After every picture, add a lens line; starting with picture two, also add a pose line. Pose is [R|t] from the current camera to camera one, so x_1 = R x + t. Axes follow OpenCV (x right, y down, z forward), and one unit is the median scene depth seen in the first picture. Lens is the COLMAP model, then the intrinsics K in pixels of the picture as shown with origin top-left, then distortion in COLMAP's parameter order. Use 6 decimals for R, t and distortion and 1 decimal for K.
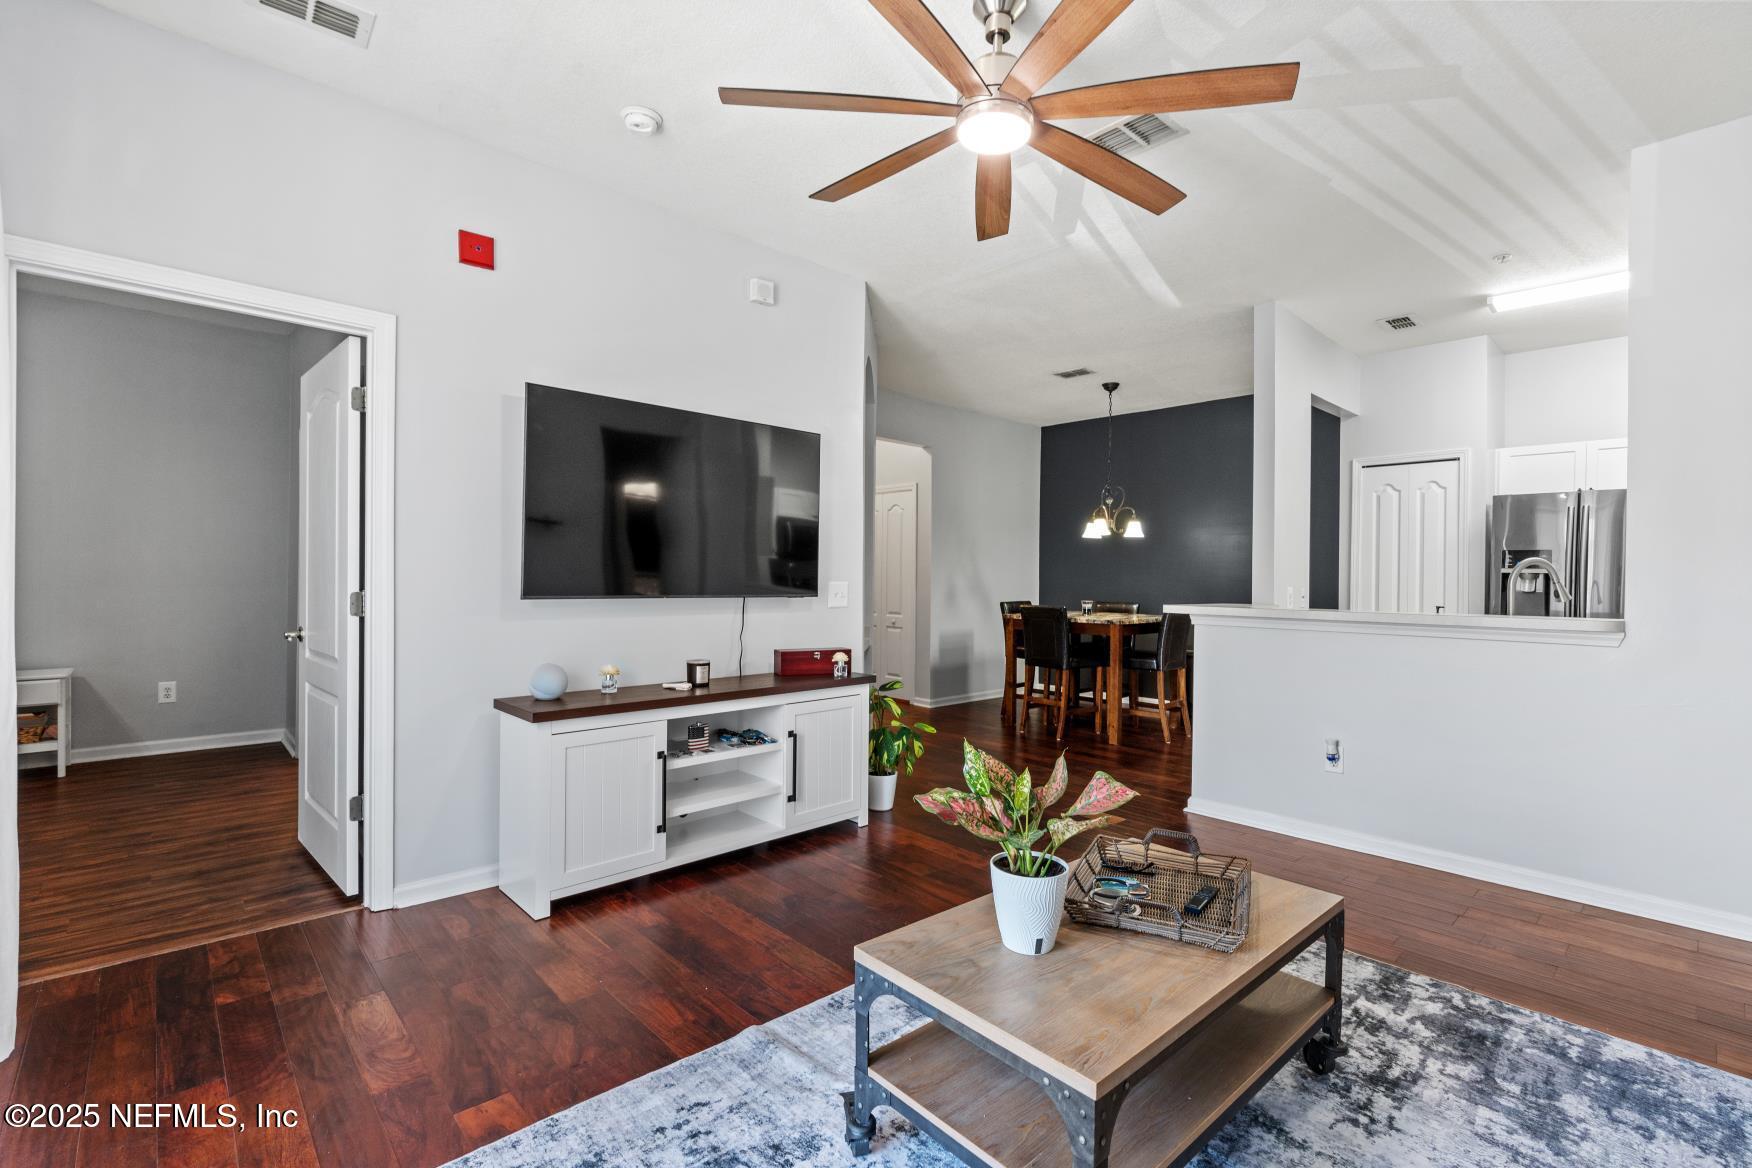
lens RADIAL K [[810.6, 0, 865.2], [0, 810.6, 578.9], [0, 0, 1]] dist [-0.007143, 0.002047]
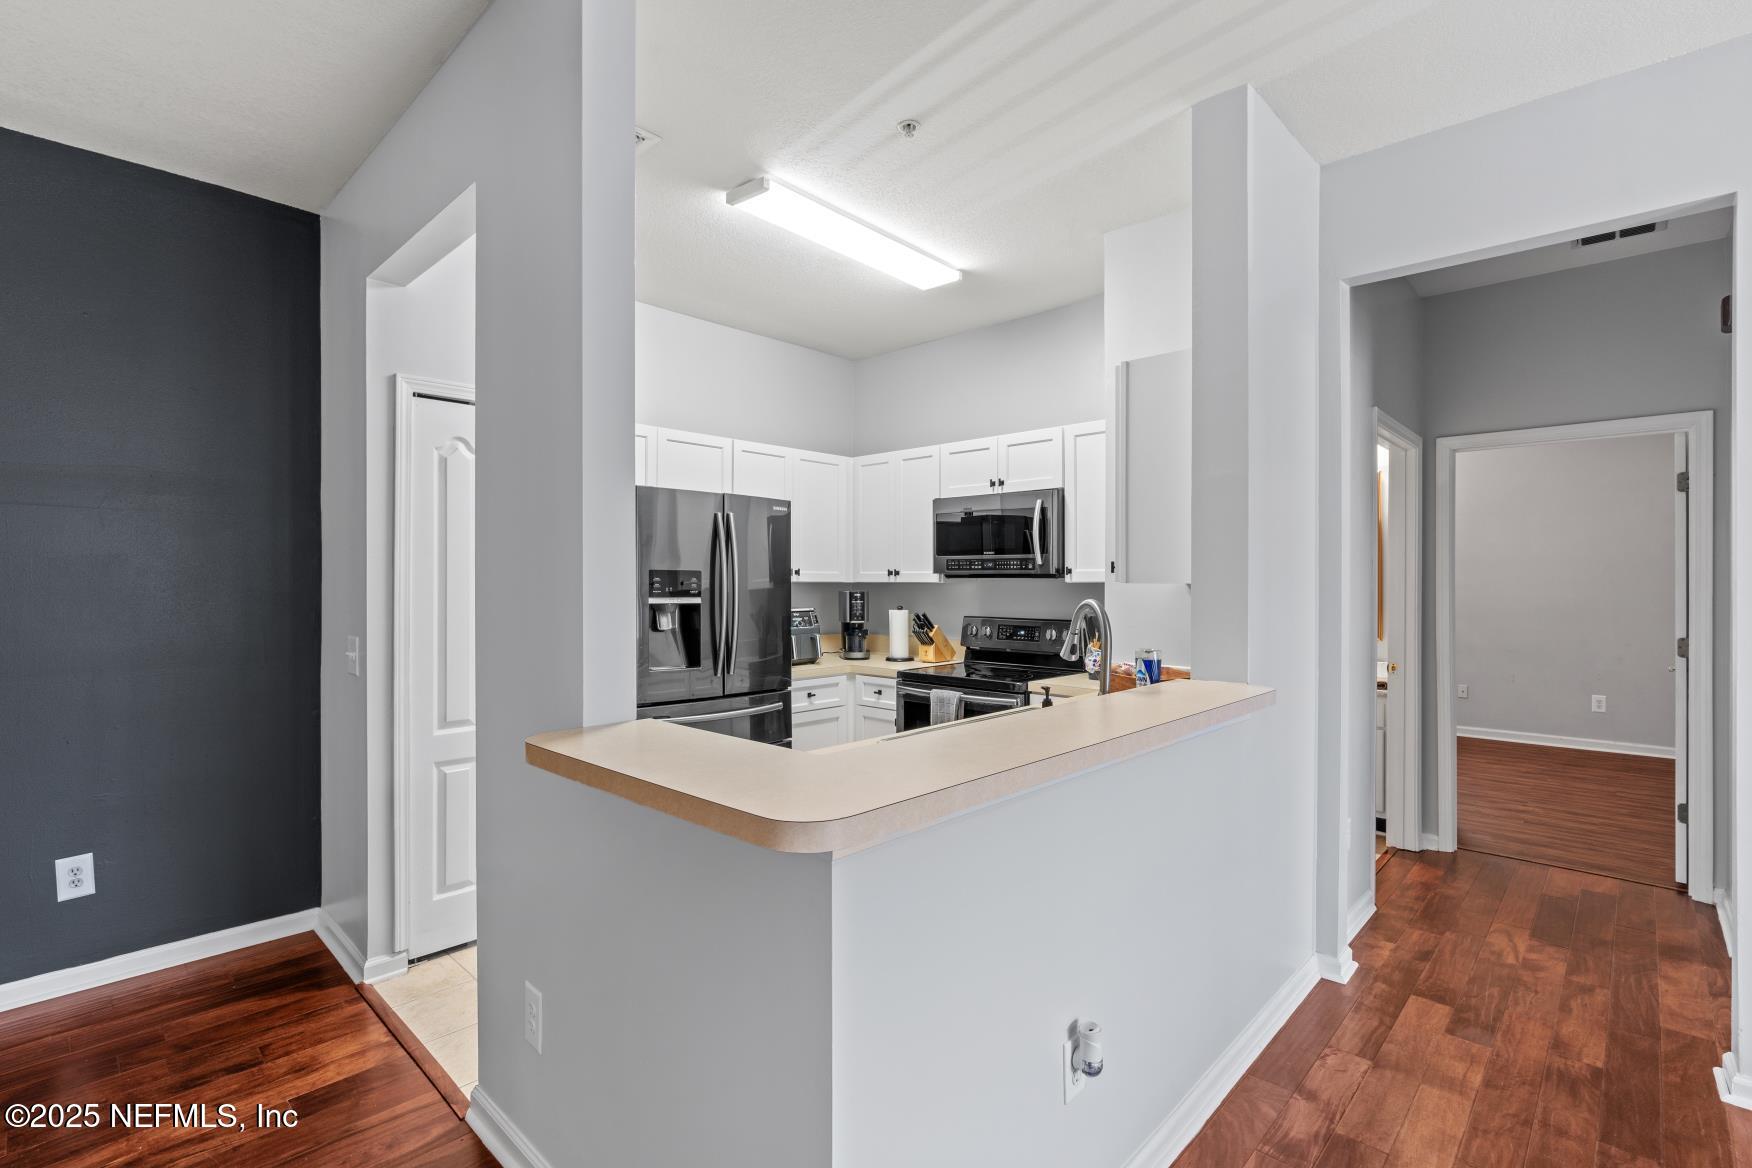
lens RADIAL K [[810.6, 0, 877.0], [0, 810.6, 588.4], [0, 0, 1]] dist [-0.007143, 0.002047]
pose [[-0.067377, -0.022750, 0.997468, 0.152731], [0.000997, 0.999738, 0.022869, -0.045626], [-0.997727, 0.002535, -0.067337, 1.106227]]
